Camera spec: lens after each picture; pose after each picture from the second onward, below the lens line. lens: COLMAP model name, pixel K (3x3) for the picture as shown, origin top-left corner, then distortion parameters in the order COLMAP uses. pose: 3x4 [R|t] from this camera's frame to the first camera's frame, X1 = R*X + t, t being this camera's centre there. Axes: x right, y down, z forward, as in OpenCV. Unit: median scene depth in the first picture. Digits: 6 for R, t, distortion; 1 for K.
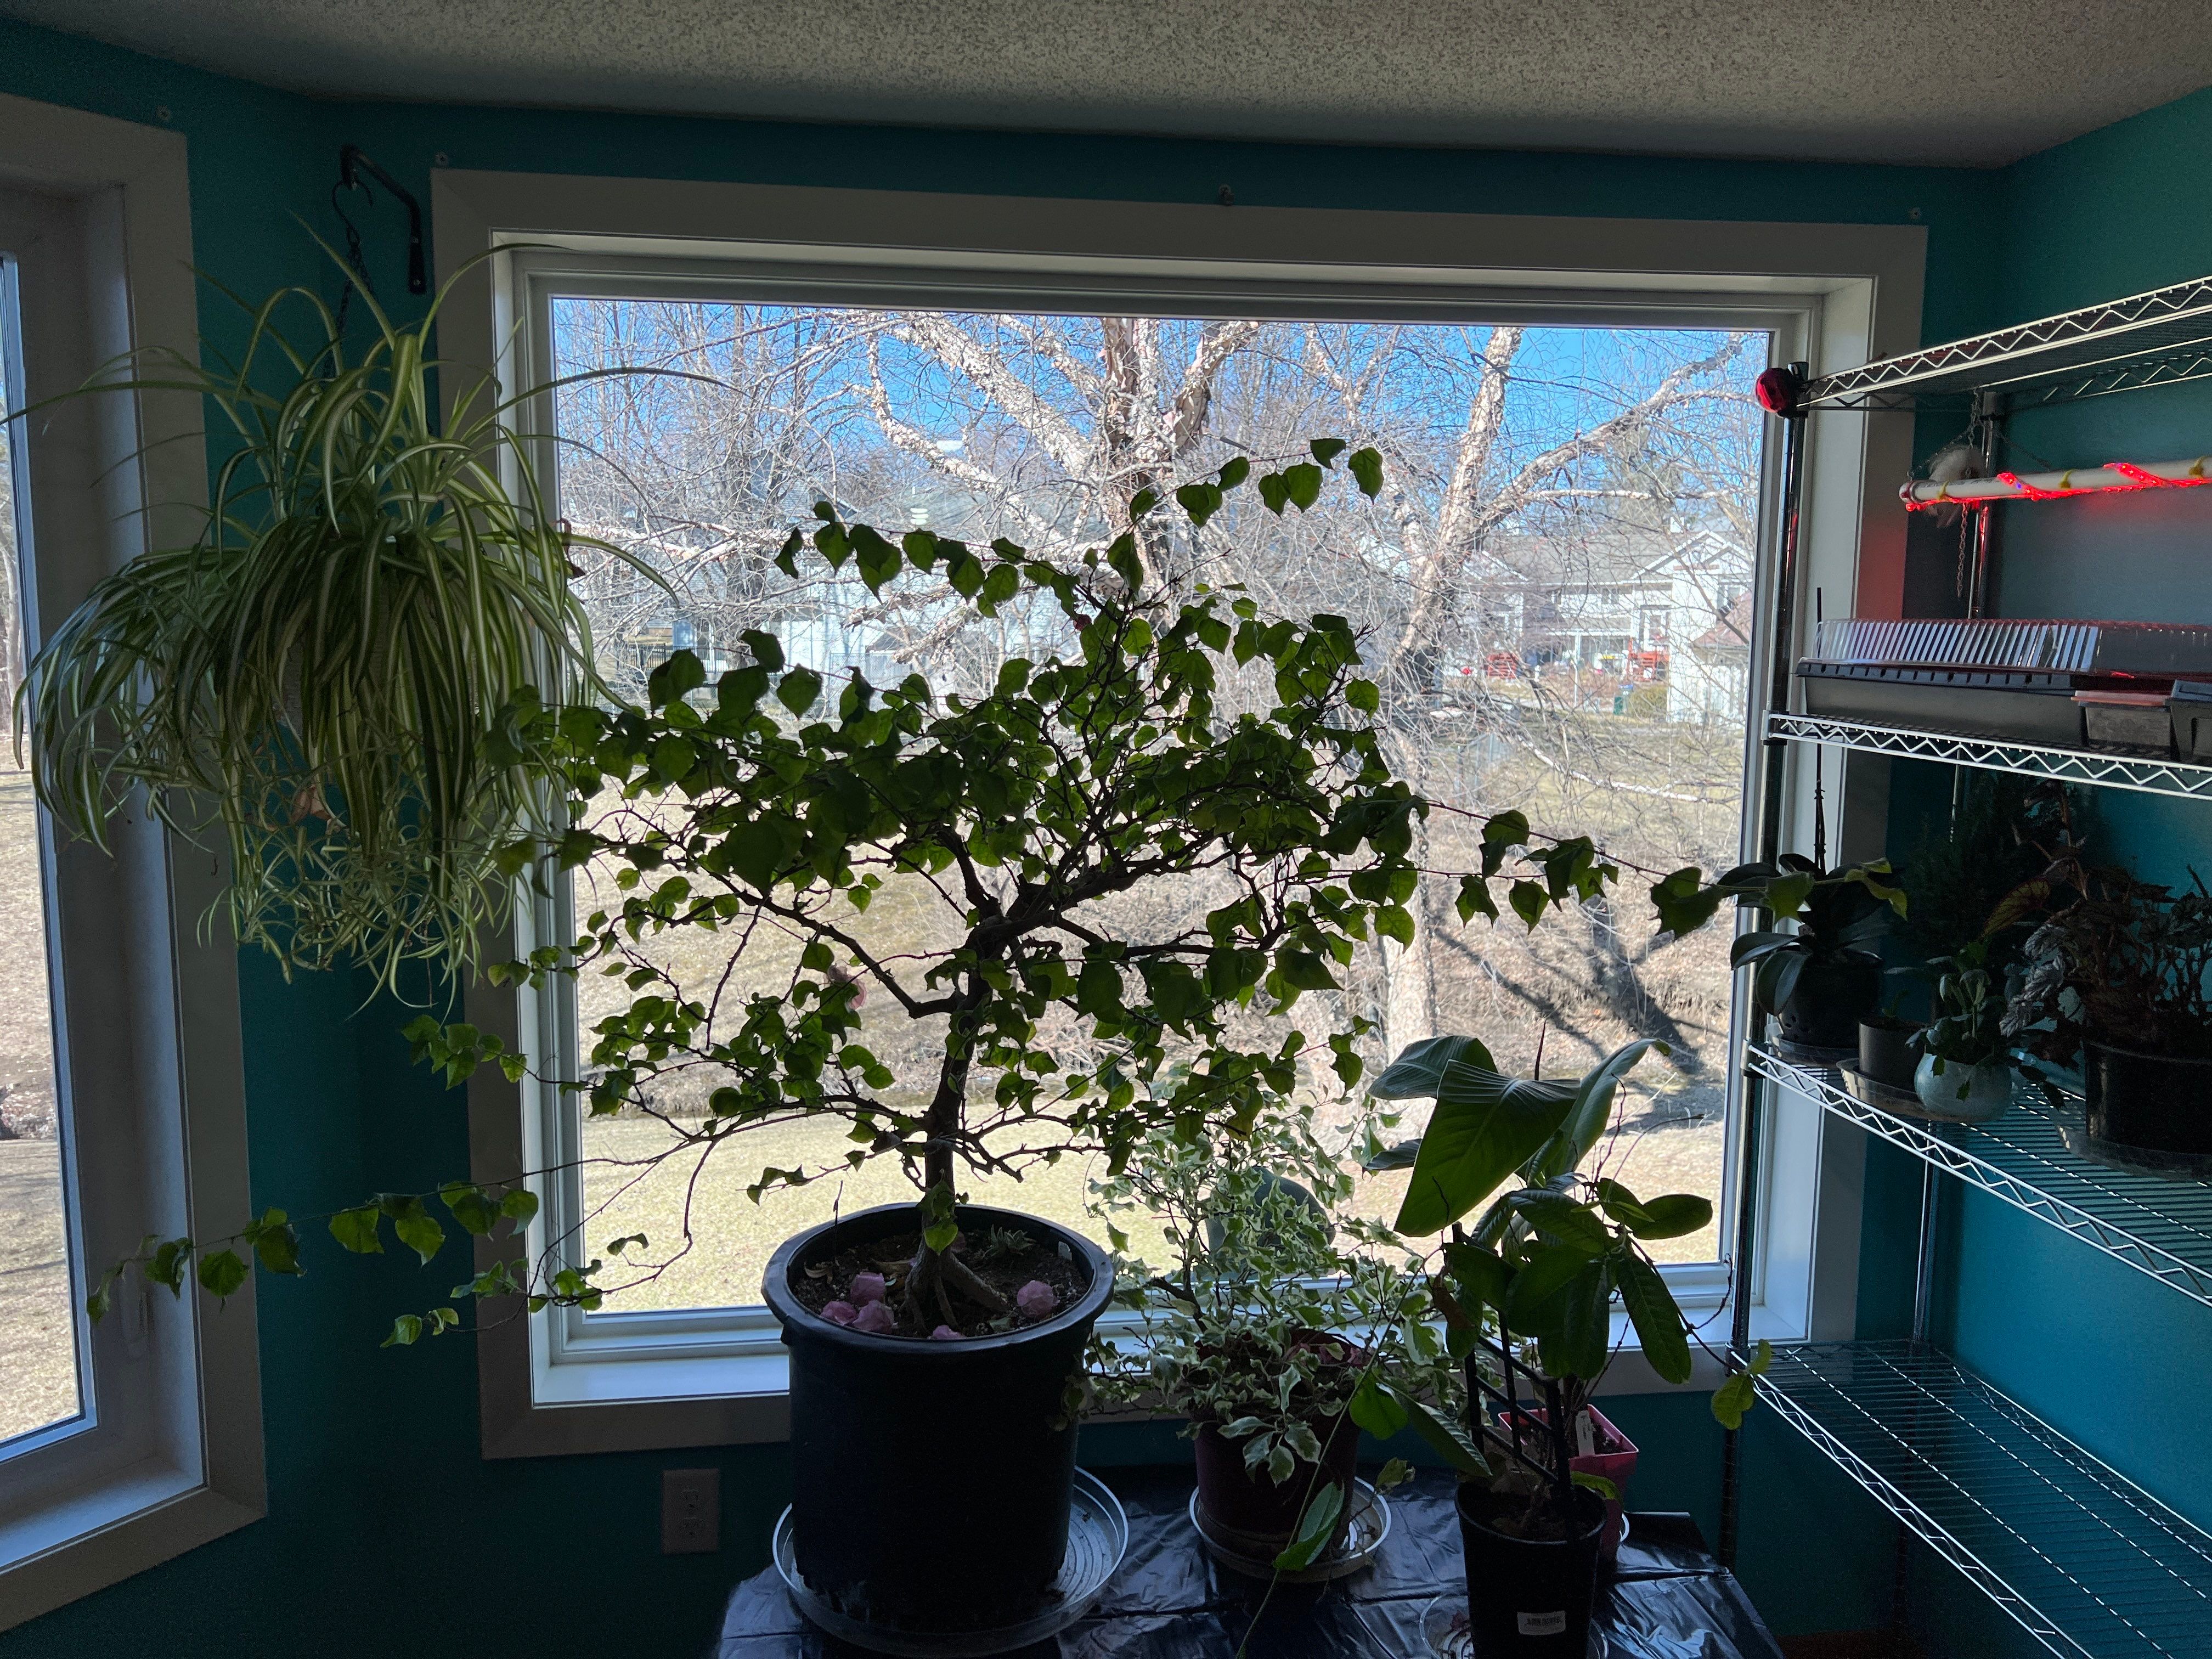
lens RADIAL K [[1709.2, 0, 1106.0], [0, 1709.2, 829.5], [0, 0, 1]] dist [0.014788, -0.005575]
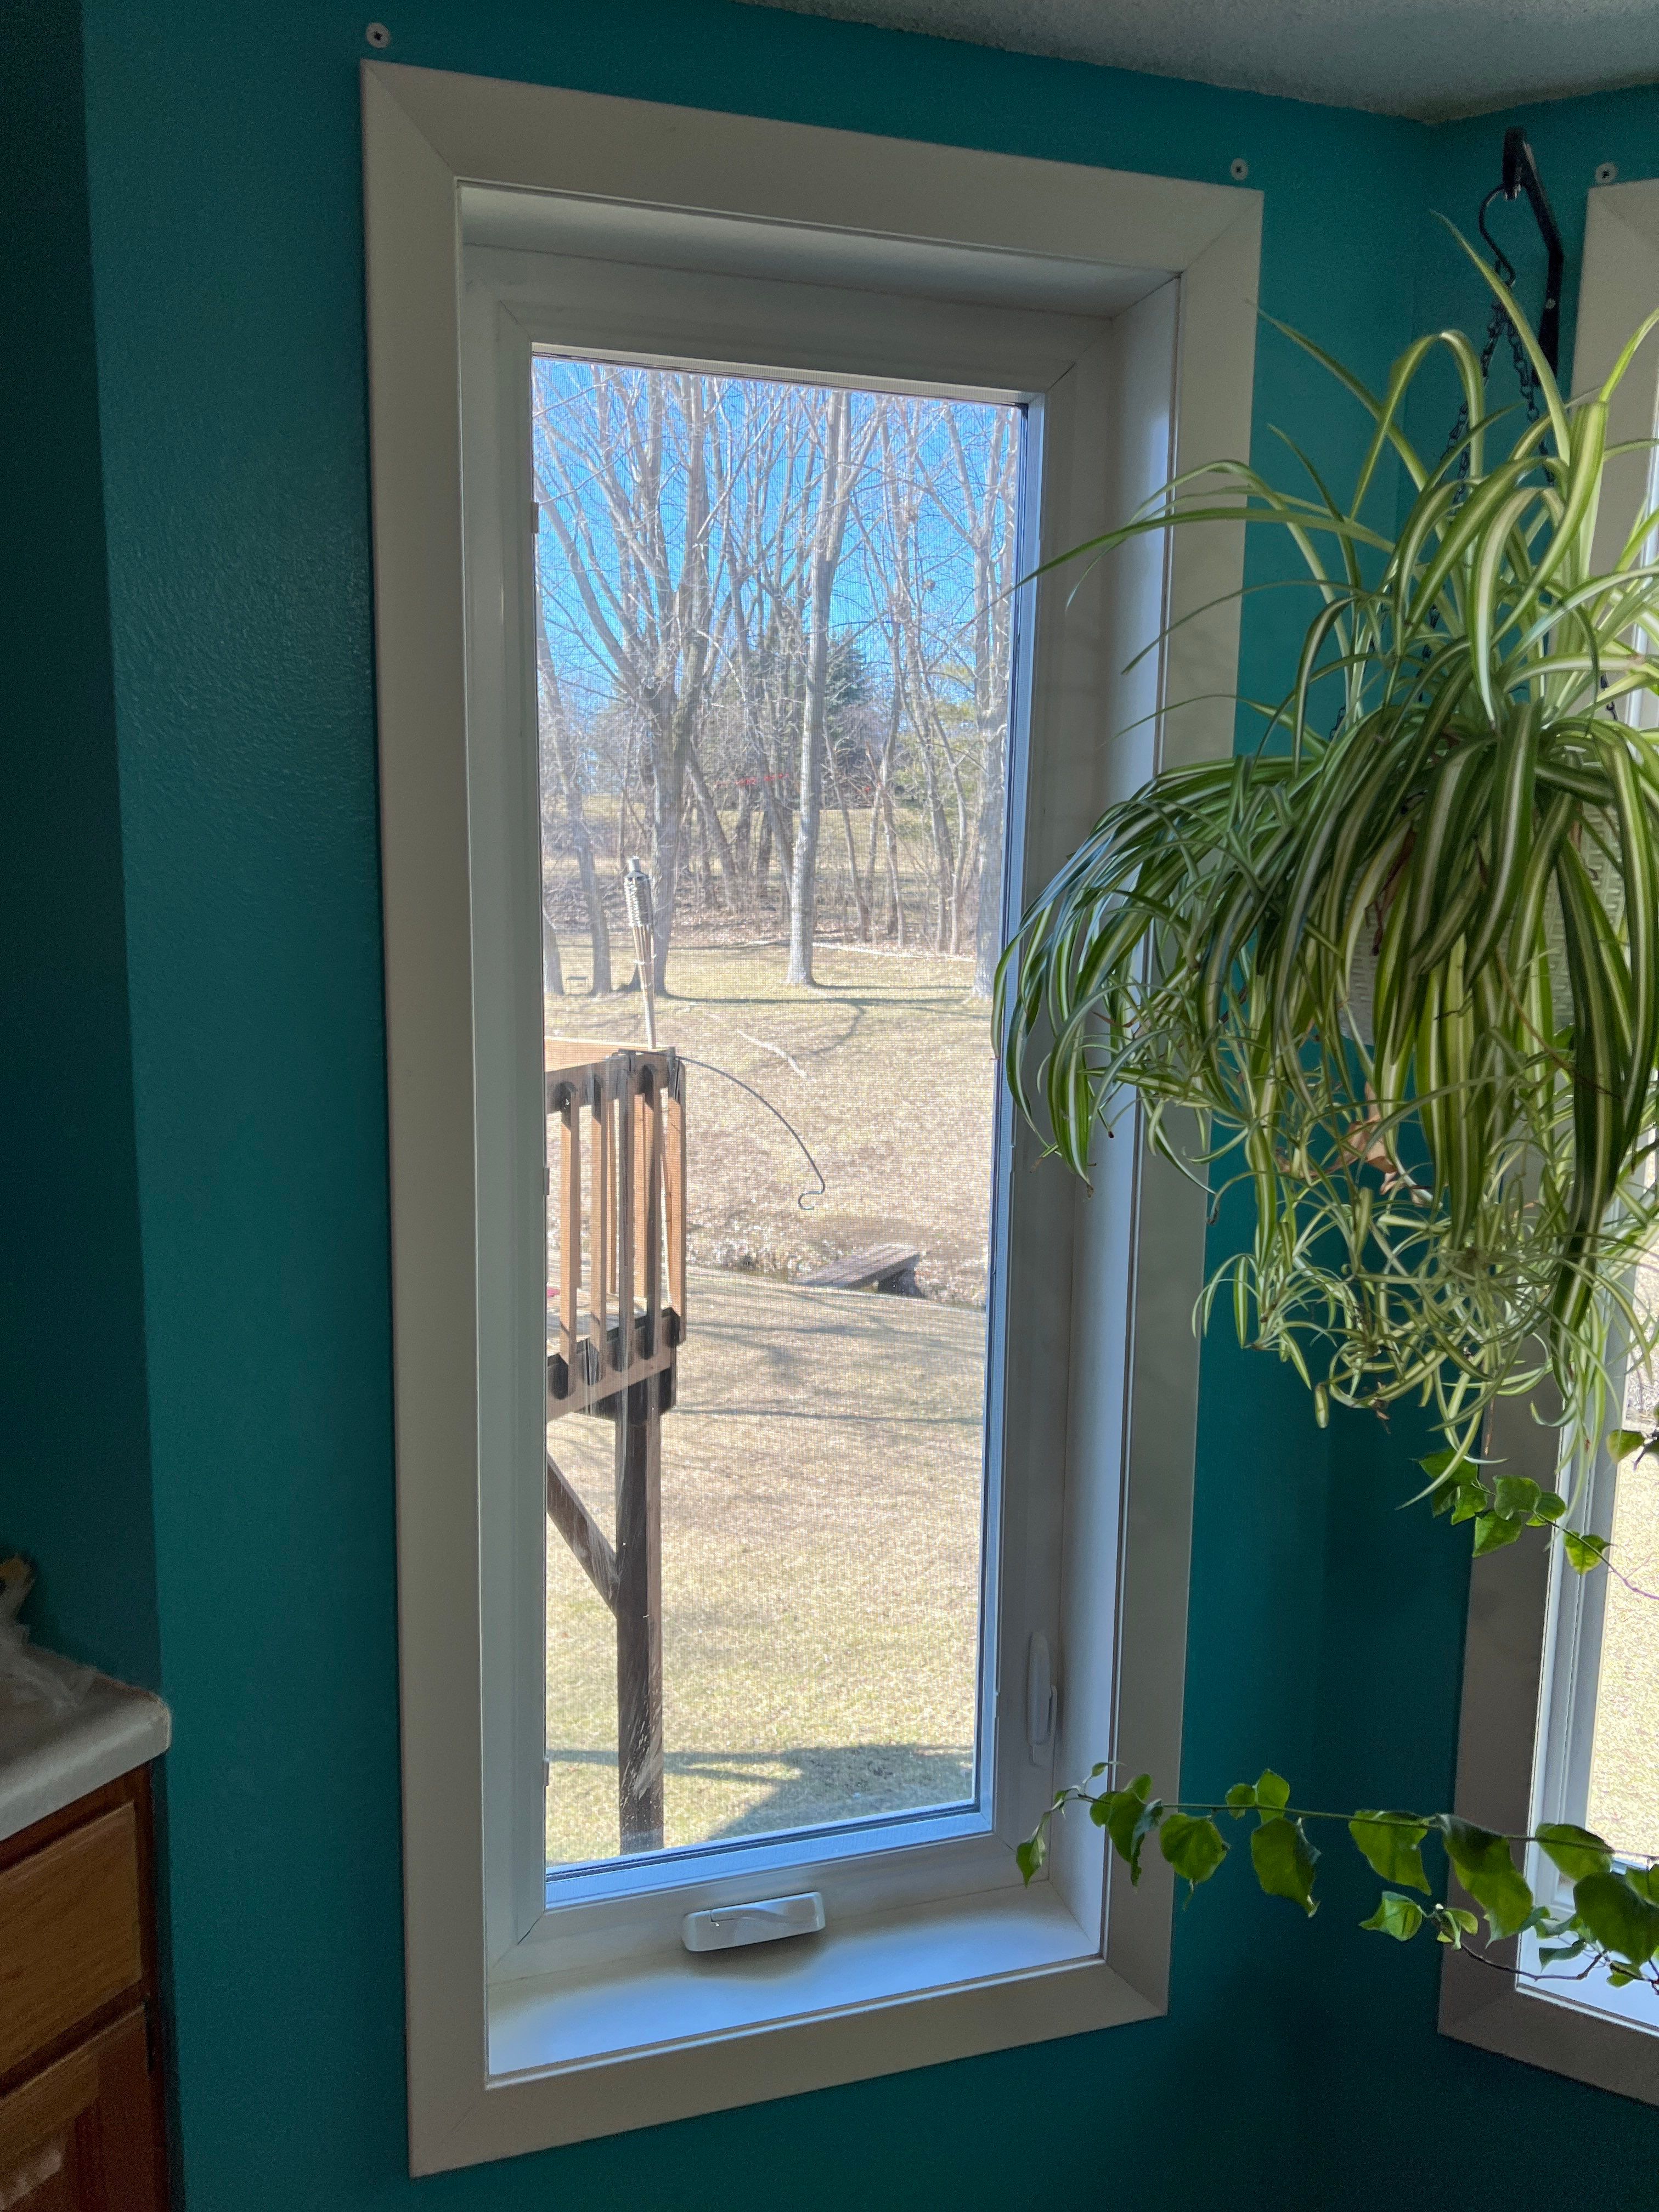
lens RADIAL K [[1709.2, 0, 829.5], [0, 1709.2, 1106.0], [0, 0, 1]] dist [0.014788, -0.005575]
pose [[0.802902, 0.098125, -0.587979, -0.246593], [-0.086904, 0.995089, 0.047395, -0.043413], [0.589742, 0.013044, 0.807486, 0.351081]]
